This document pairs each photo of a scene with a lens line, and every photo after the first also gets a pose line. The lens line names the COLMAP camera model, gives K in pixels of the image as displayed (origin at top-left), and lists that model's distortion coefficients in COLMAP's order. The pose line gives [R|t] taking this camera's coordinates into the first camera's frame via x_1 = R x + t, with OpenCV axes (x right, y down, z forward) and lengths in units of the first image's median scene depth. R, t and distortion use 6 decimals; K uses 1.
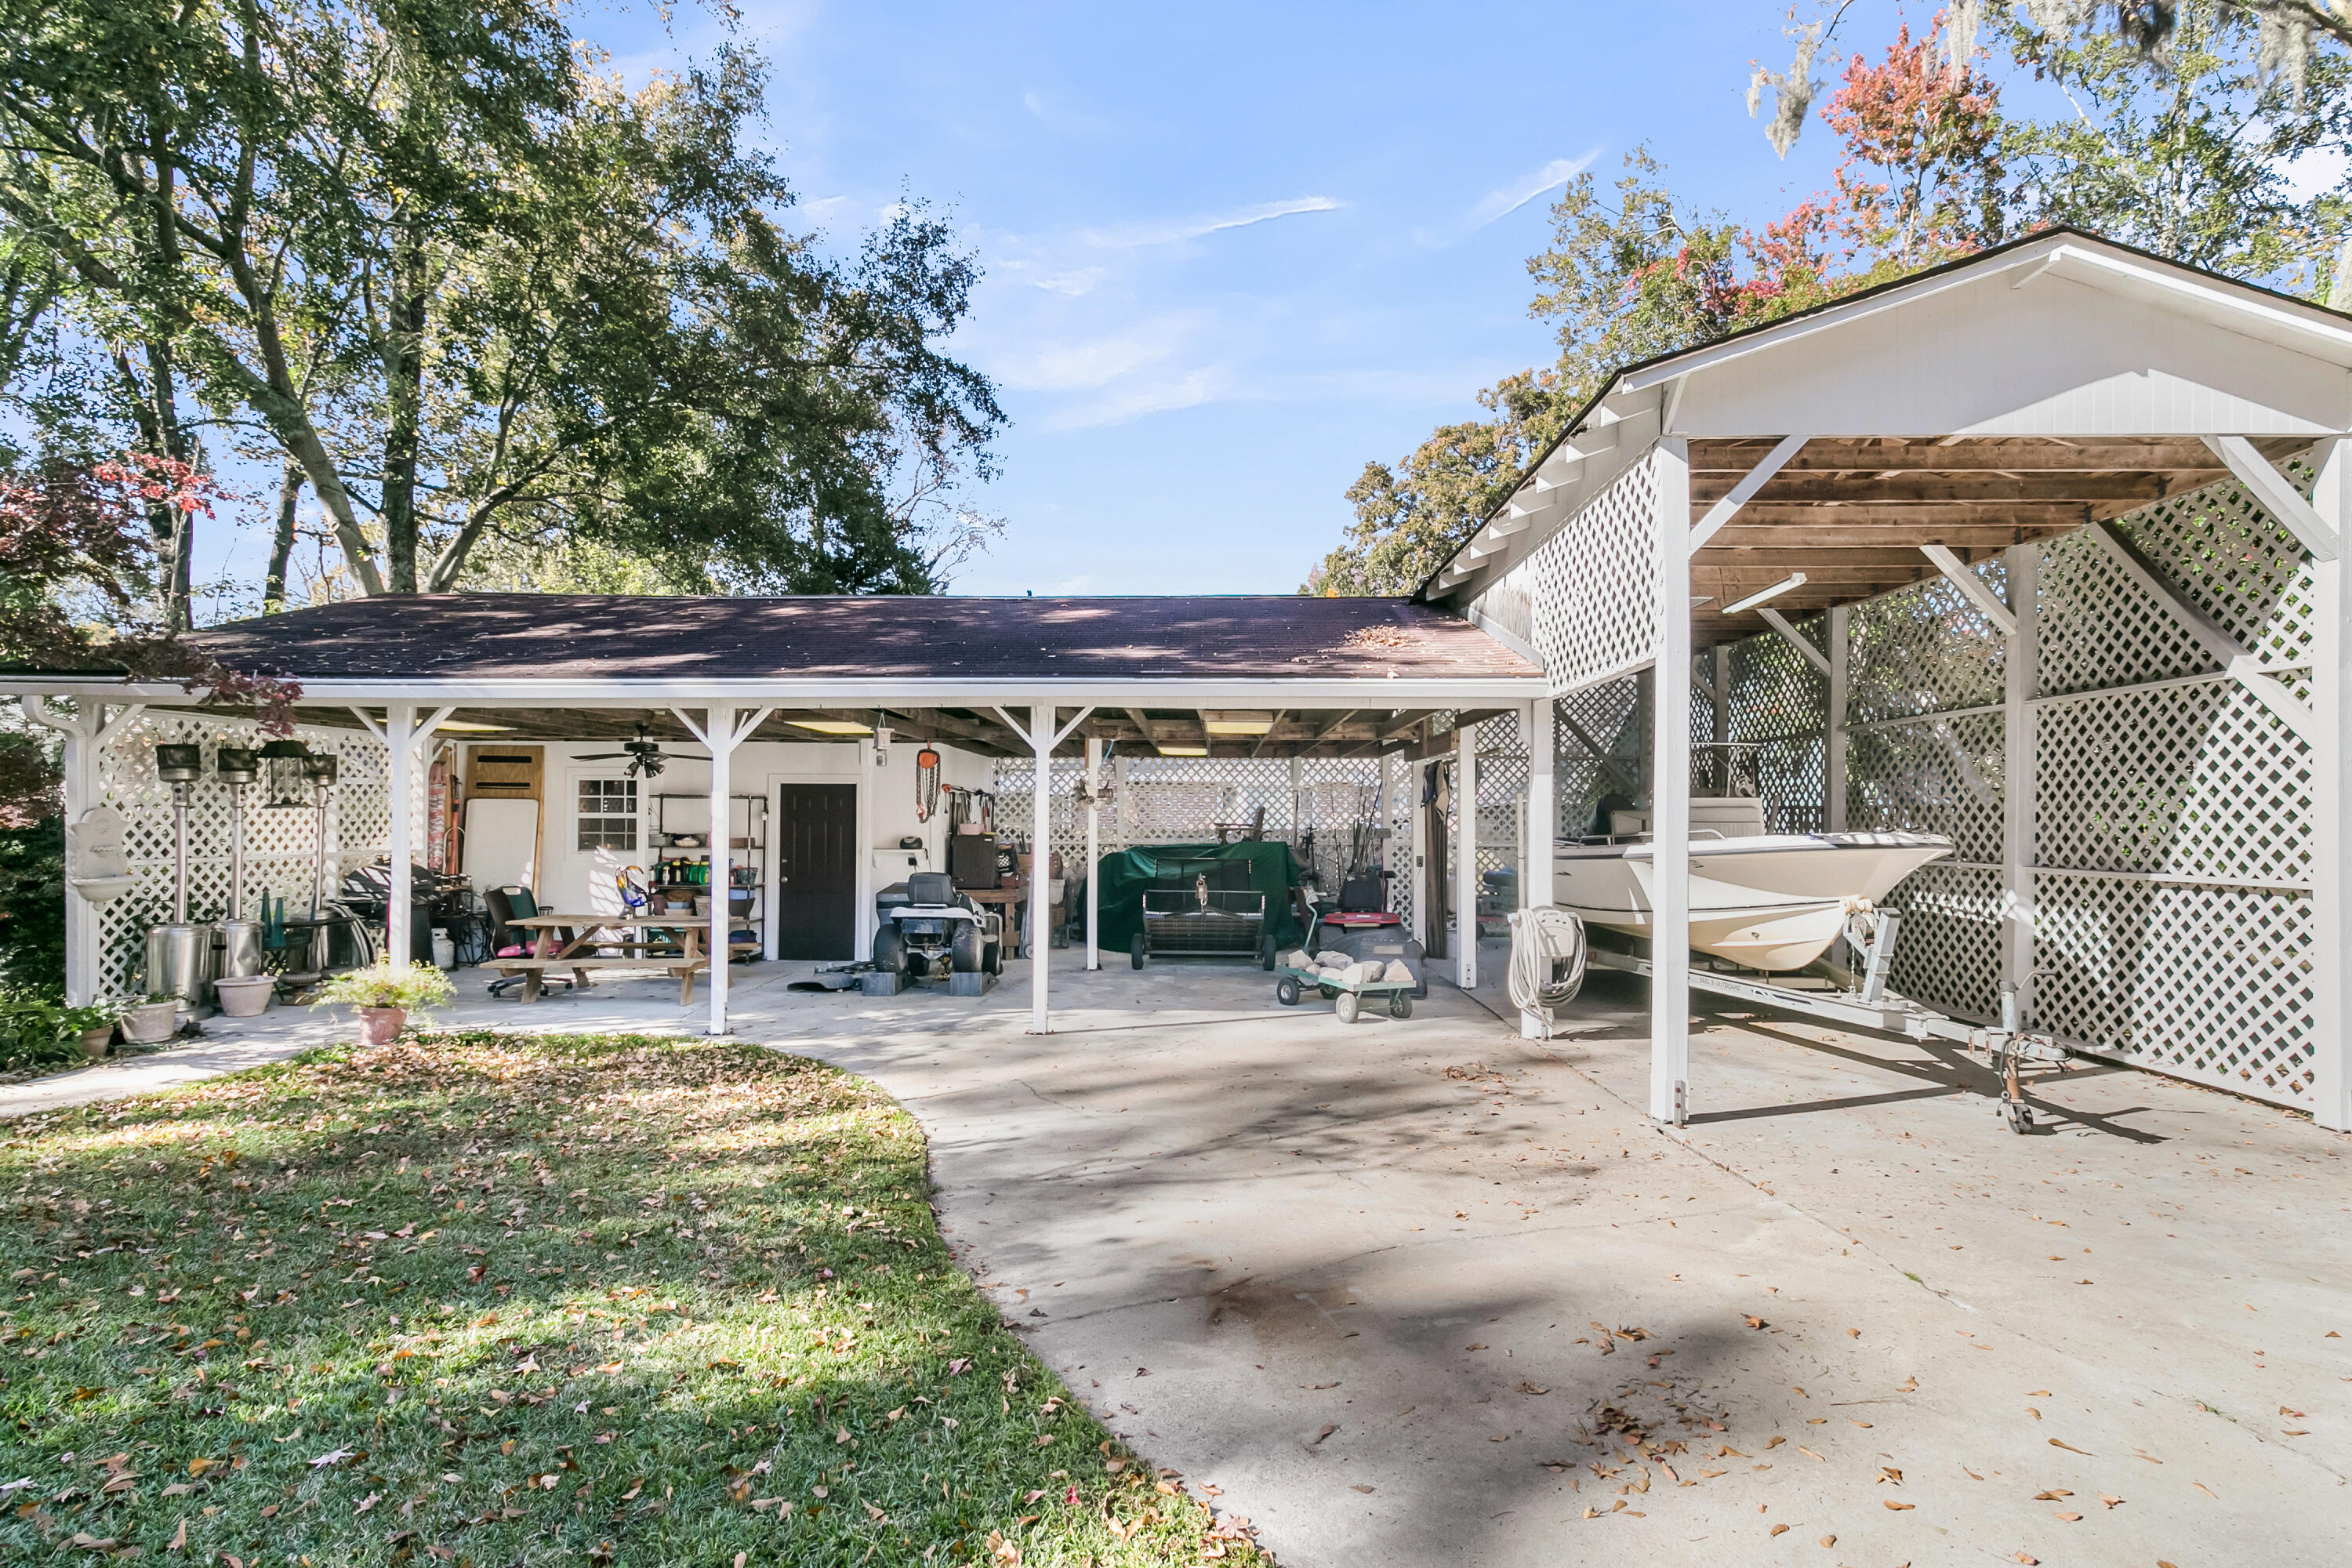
lens RADIAL K [[1152.7, 0, 1176.0], [0, 1152.7, 784.0], [0, 0, 1]] dist [0.000985, 0.000008]
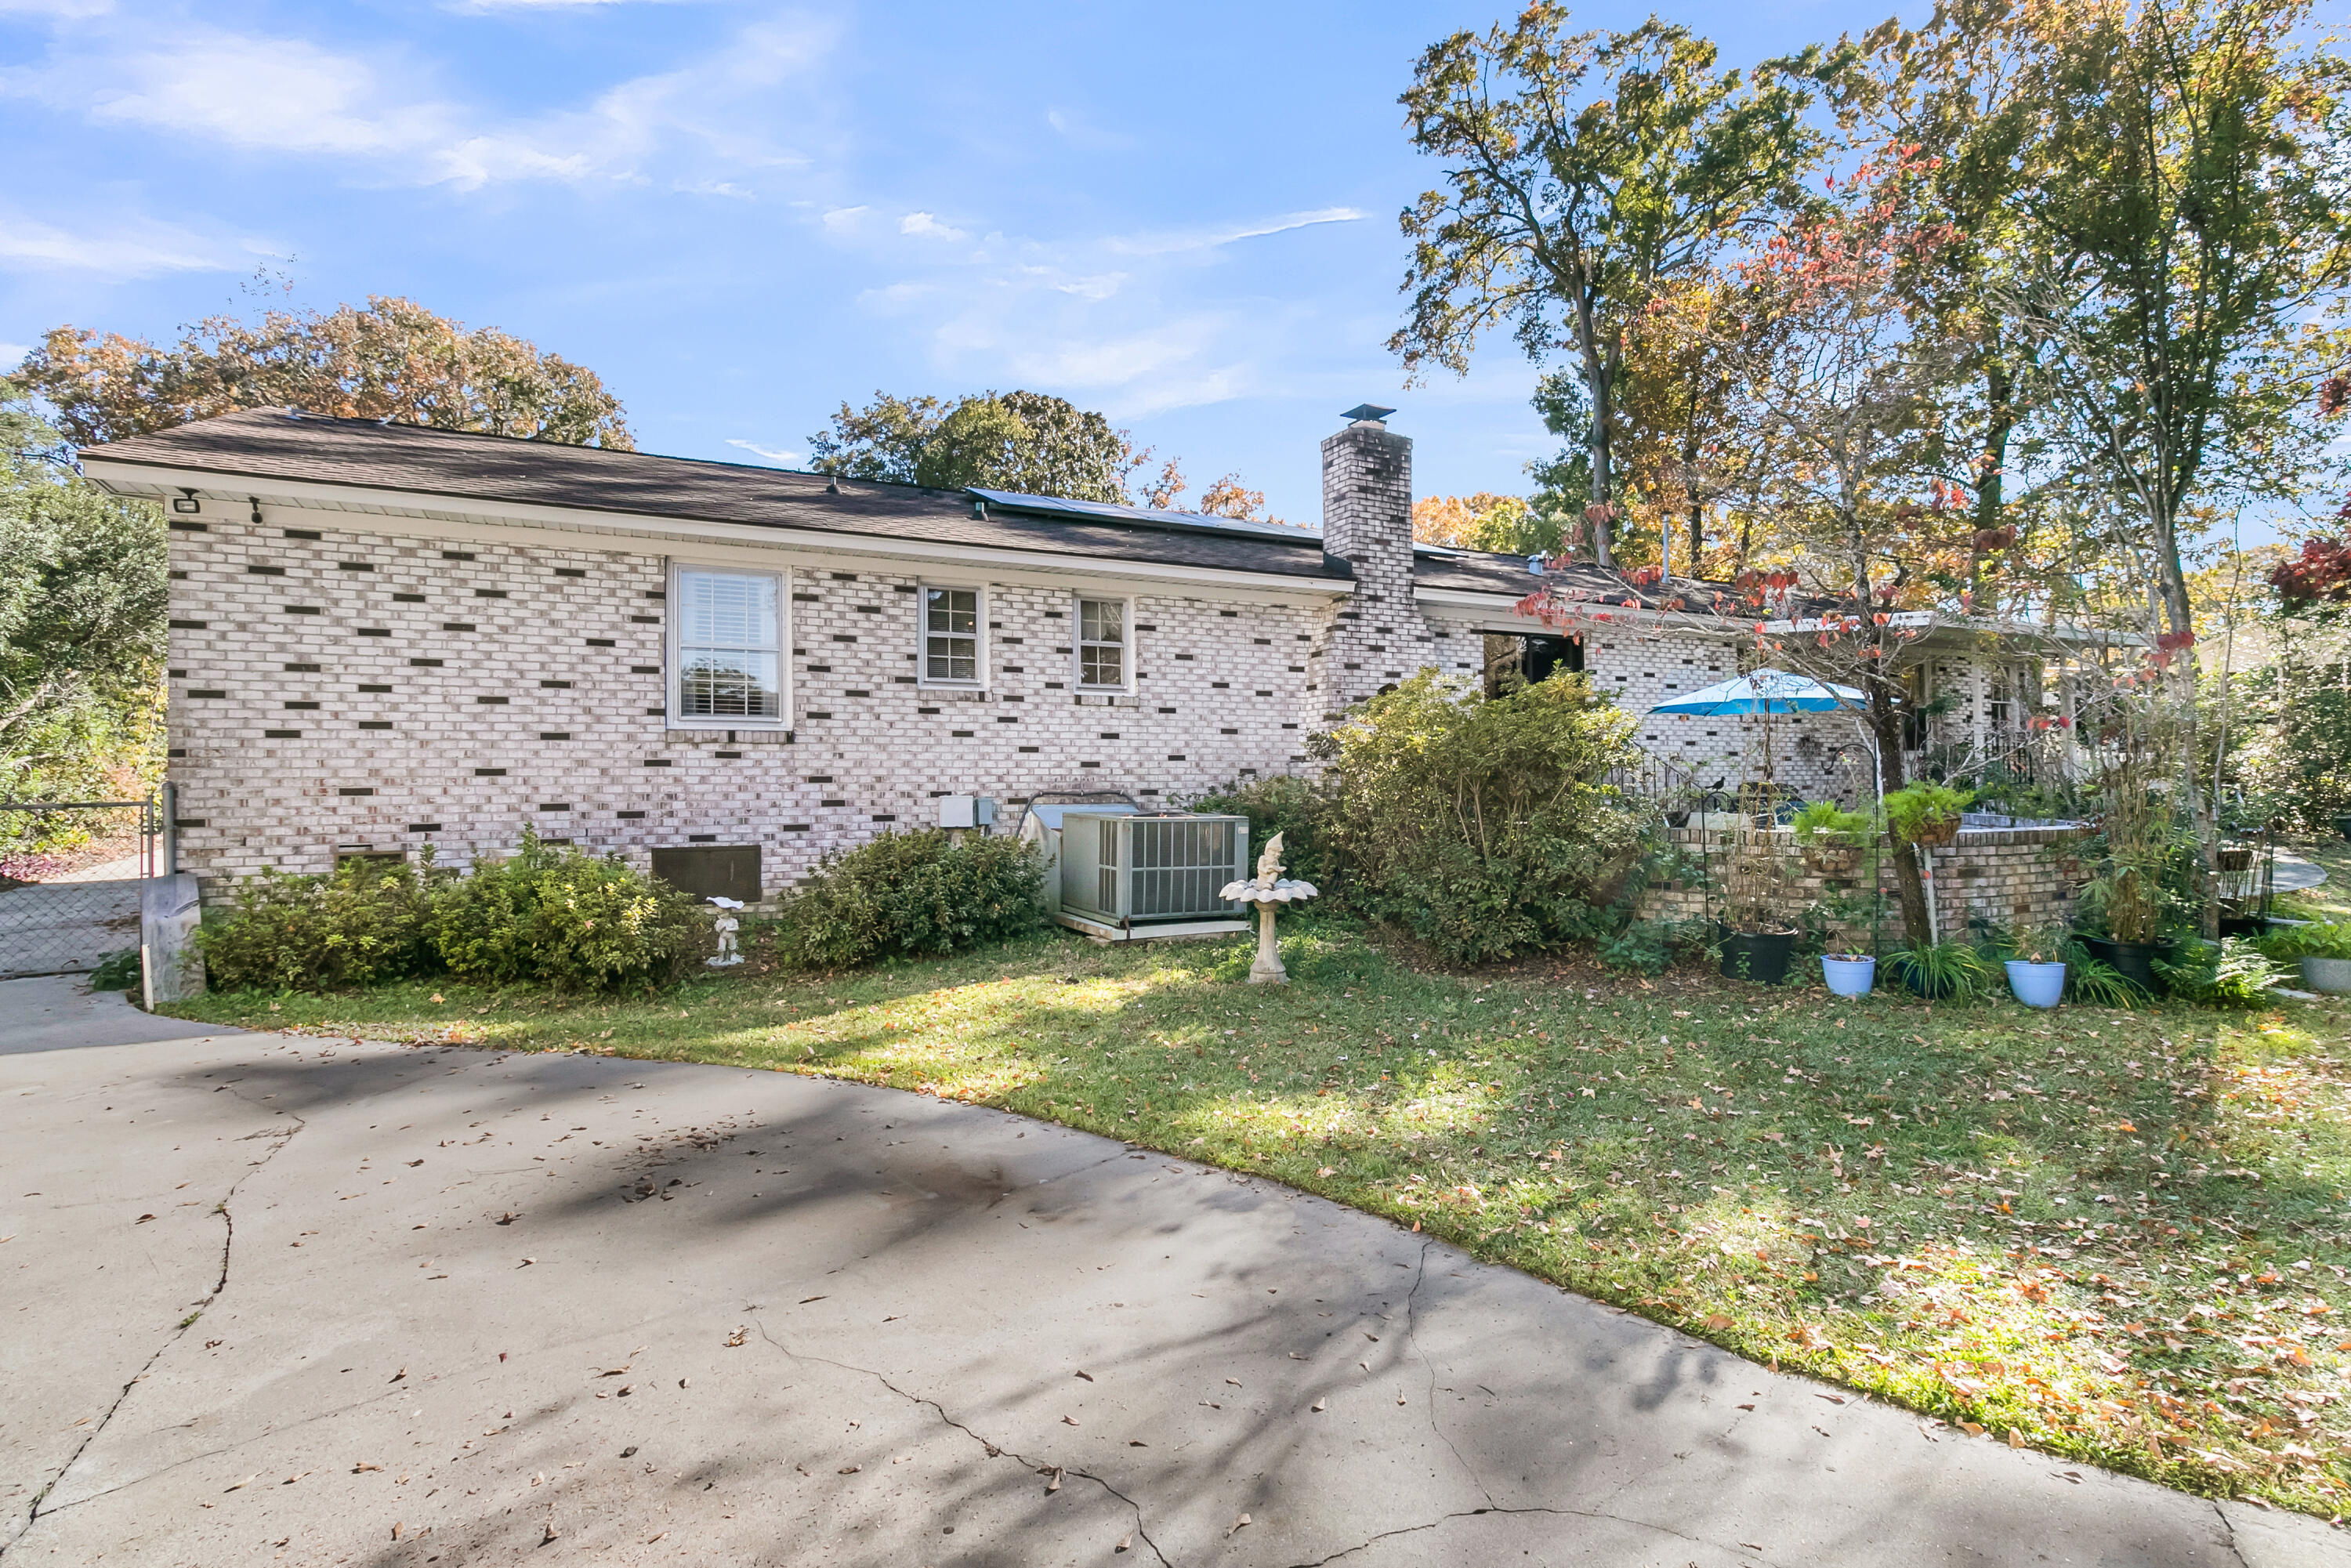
lens RADIAL K [[1152.2, 0, 1175.5], [0, 1152.2, 784.0], [0, 0, 1]] dist [0.000985, 0.000008]
pose [[-0.890488, 0.007475, -0.454946, 0.345006], [0.011918, 0.999905, -0.006900, 0.065209], [0.454852, -0.011566, -0.890492, 1.822568]]
